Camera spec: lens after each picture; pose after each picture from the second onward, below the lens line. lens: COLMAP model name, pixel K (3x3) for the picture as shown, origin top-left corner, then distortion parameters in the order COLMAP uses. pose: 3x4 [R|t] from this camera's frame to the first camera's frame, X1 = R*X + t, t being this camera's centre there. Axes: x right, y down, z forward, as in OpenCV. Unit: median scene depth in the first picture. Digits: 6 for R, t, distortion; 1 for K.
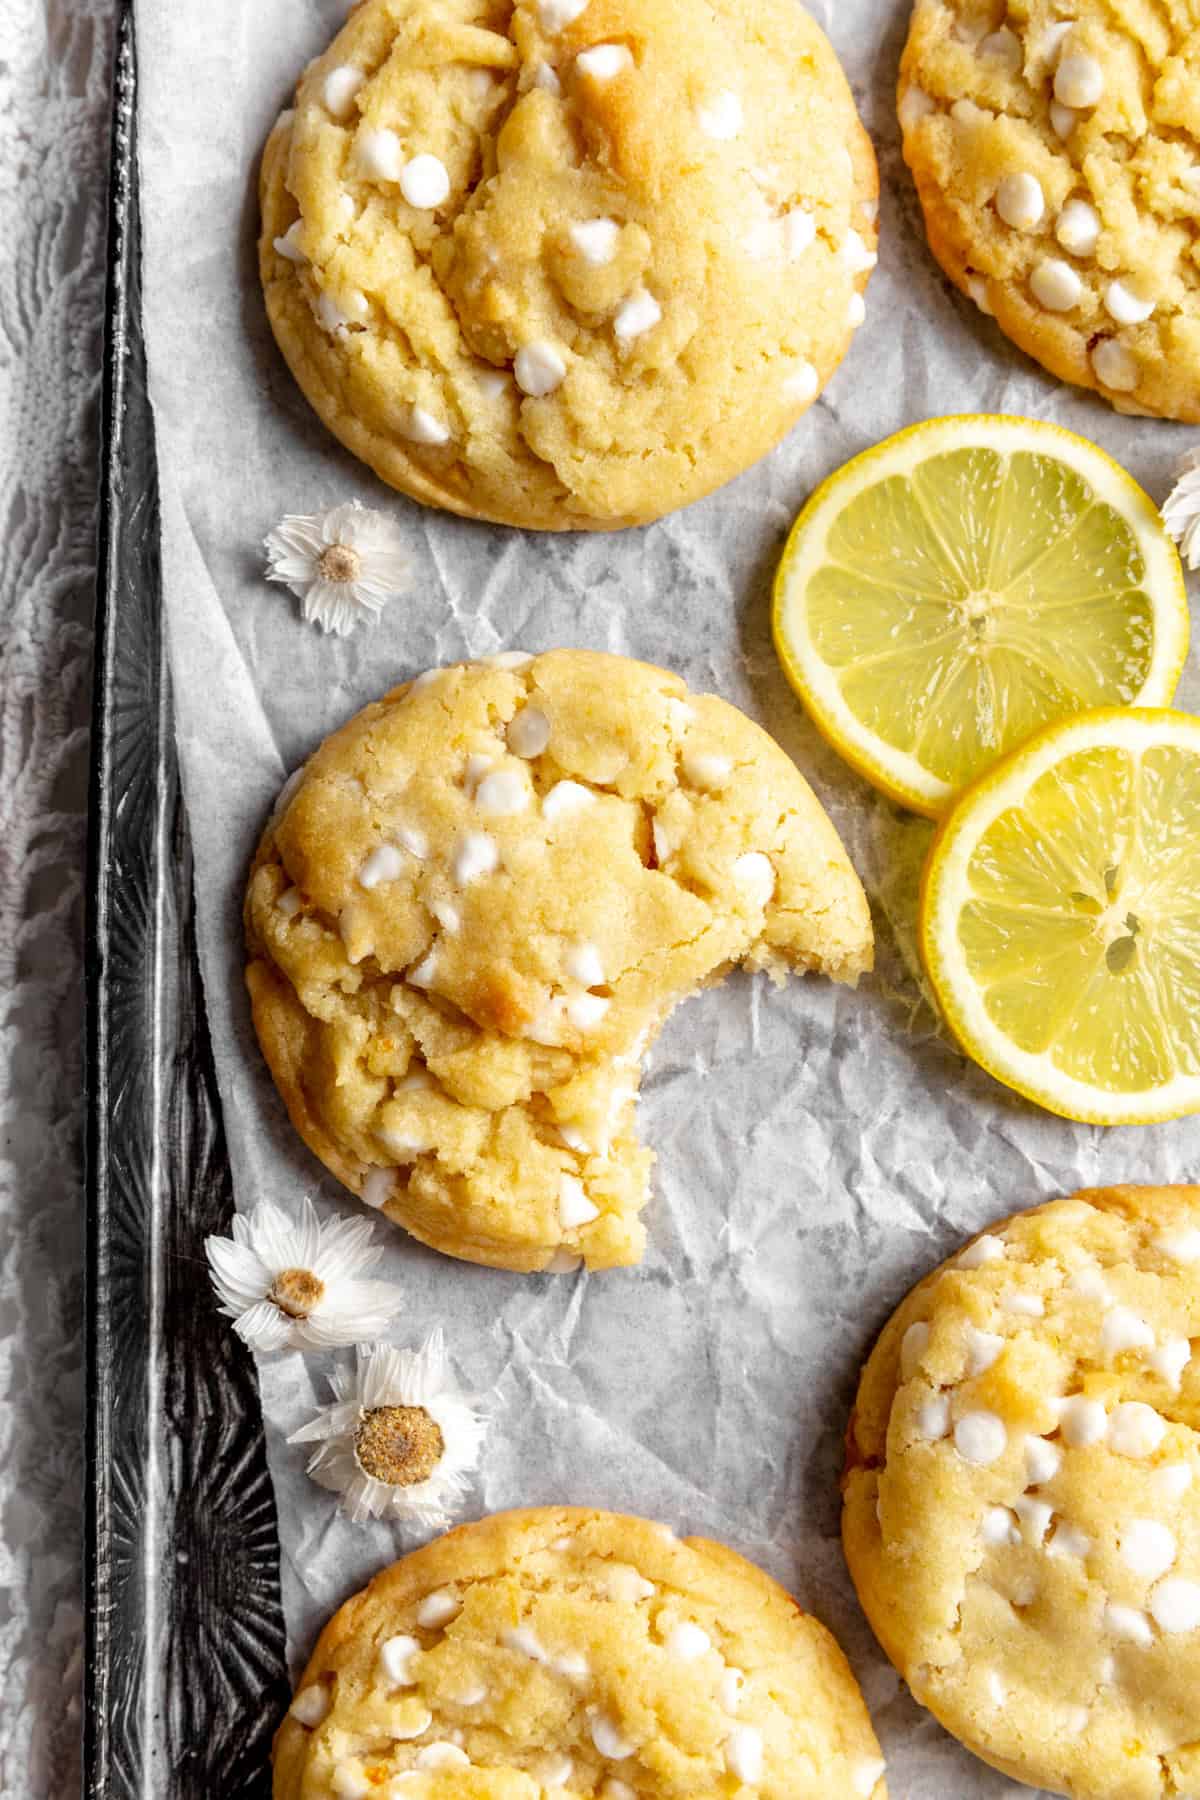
lens RADIAL K [[2683.7, 0, 598.8], [0, 2683.7, 904.7], [0, 0, 1]] dist [-0.018677, 0.000000]
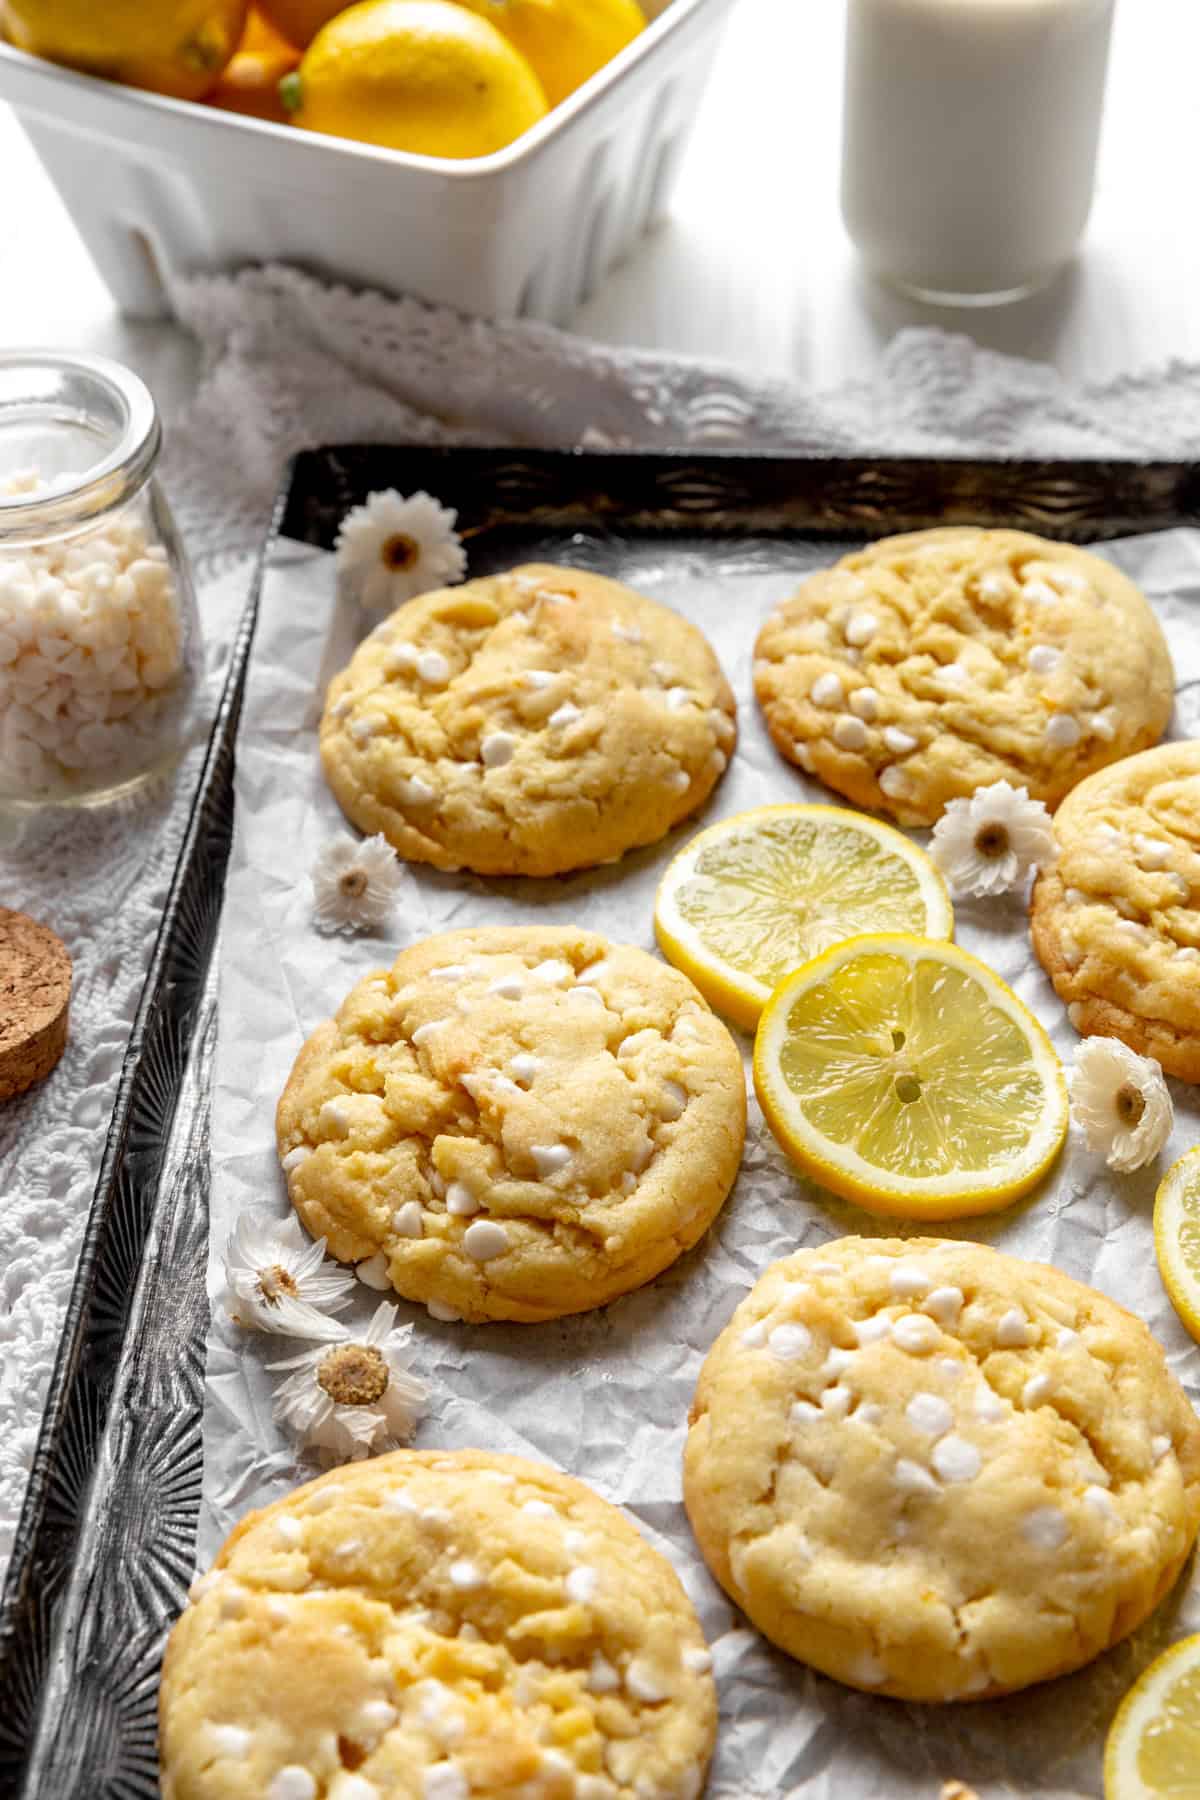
lens RADIAL K [[2683.7, 0, 607.2], [0, 2683.7, 968.1], [0, 0, 1]] dist [-0.018677, 0.000000]
pose [[0.998445, 0.022949, -0.050812, 0.113181], [-0.051041, 0.742974, -0.667371, 0.852972], [0.022436, 0.668927, 0.742990, -0.016326]]
